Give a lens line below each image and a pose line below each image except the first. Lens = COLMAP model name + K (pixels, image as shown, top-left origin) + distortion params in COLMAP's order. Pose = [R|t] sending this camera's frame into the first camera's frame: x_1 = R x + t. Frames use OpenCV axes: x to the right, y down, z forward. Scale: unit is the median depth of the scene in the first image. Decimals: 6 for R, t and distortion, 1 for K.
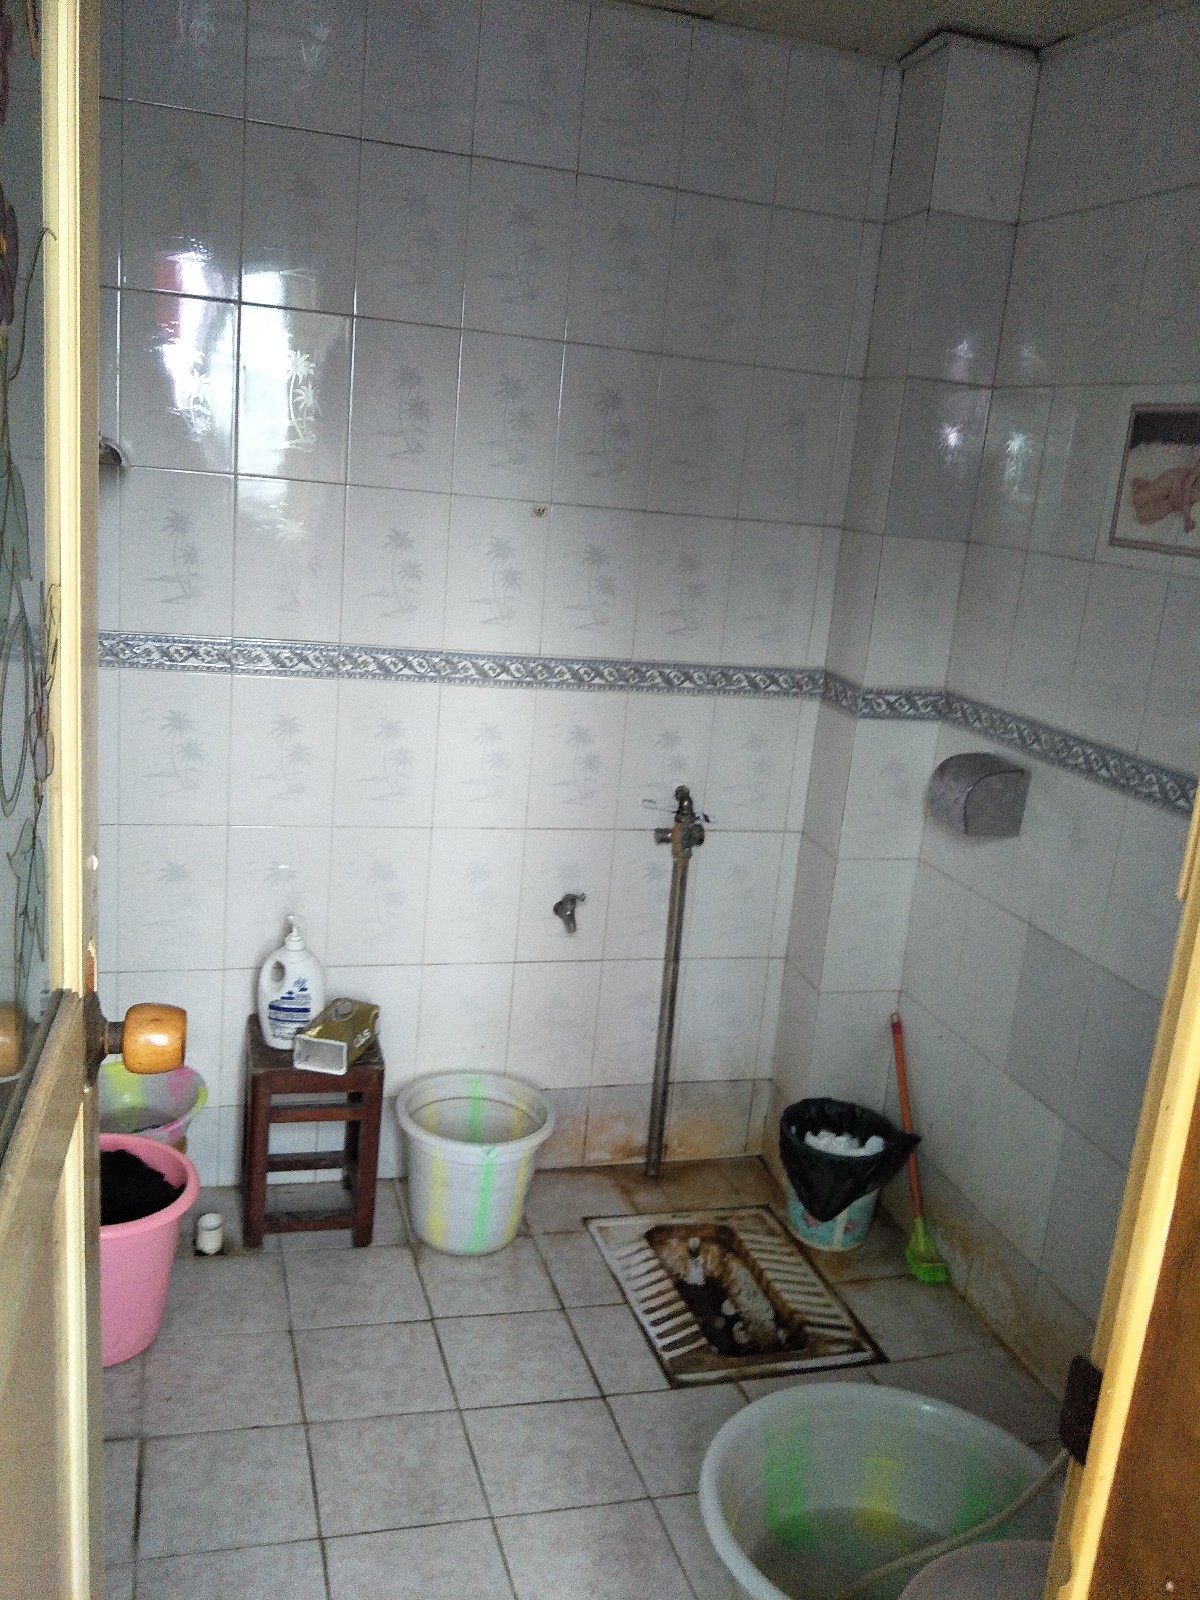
lens RADIAL K [[1349.9, 0, 599.5], [0, 1349.9, 797.3], [0, 0, 1]] dist [-0.074472, -0.006058]
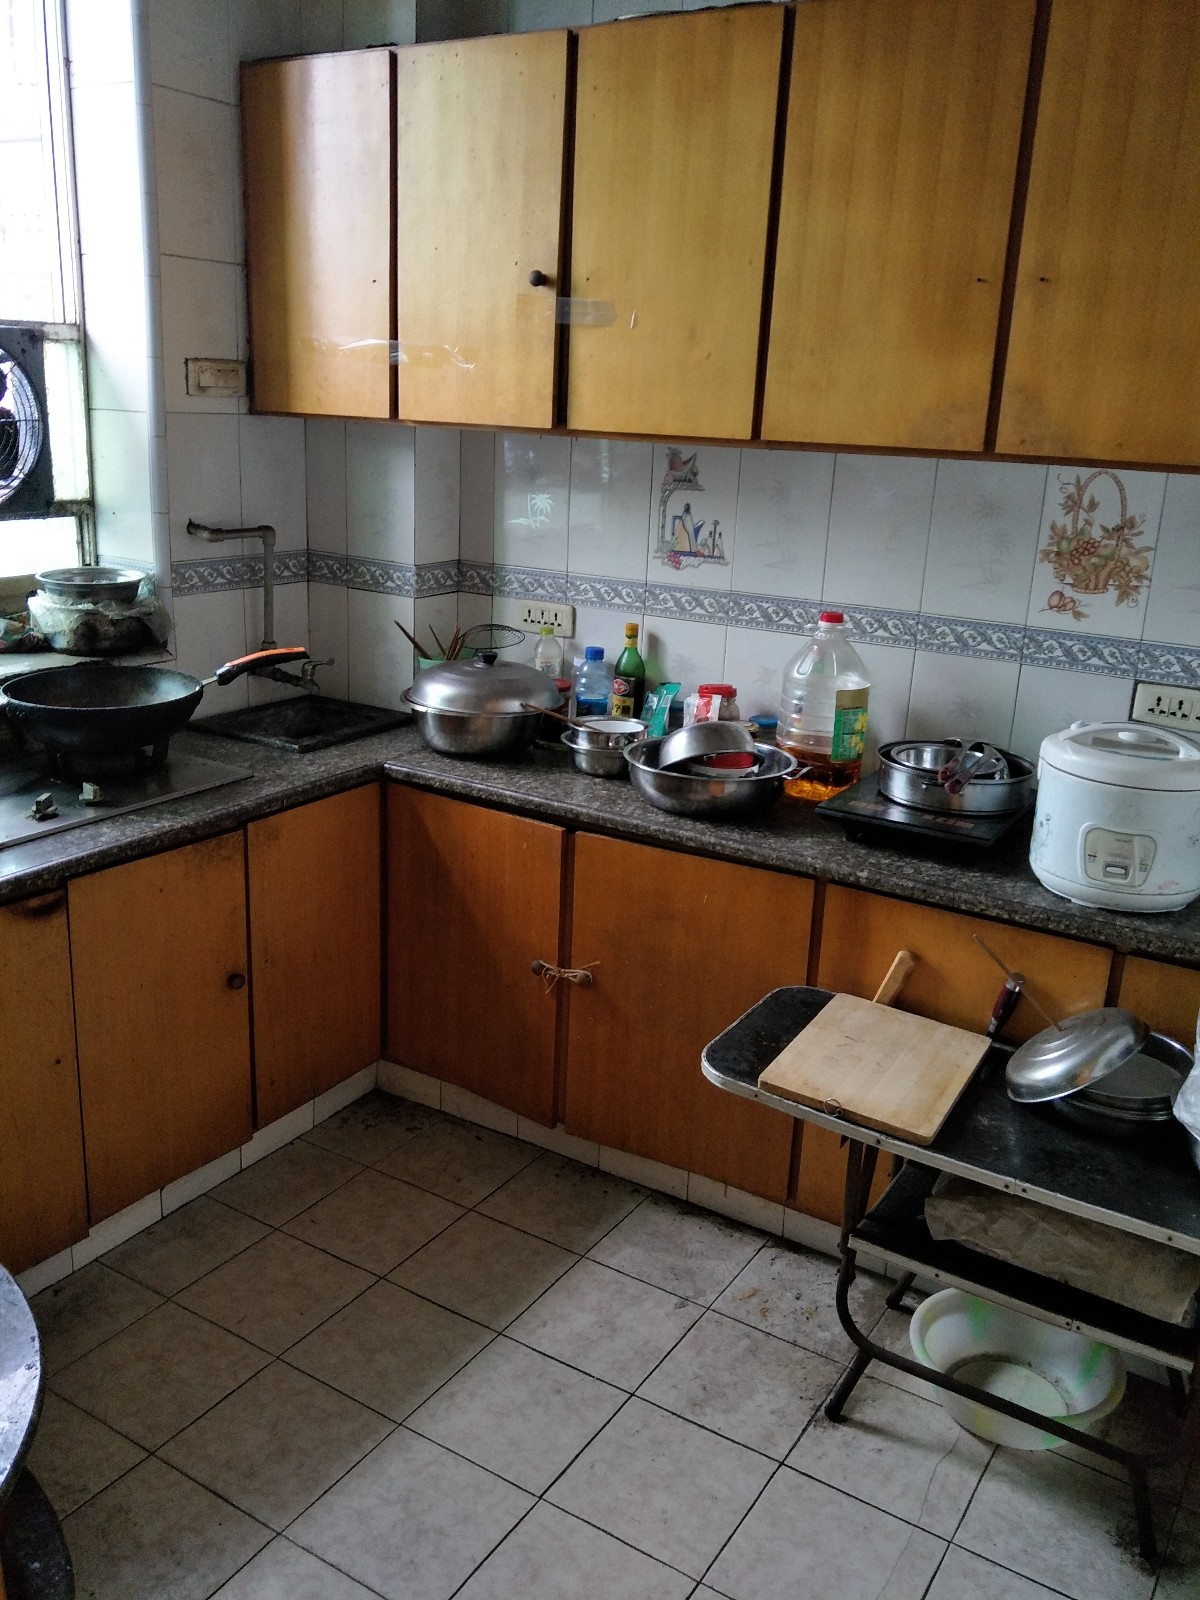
lens RADIAL K [[1349.9, 0, 598.9], [0, 1349.9, 804.6], [0, 0, 1]] dist [-0.074472, -0.006058]
pose [[0.661737, 0.145148, -0.735552, 0.550878], [-0.152137, 0.986666, 0.057831, 0.001390], [0.734138, 0.073635, 0.674996, 0.281058]]
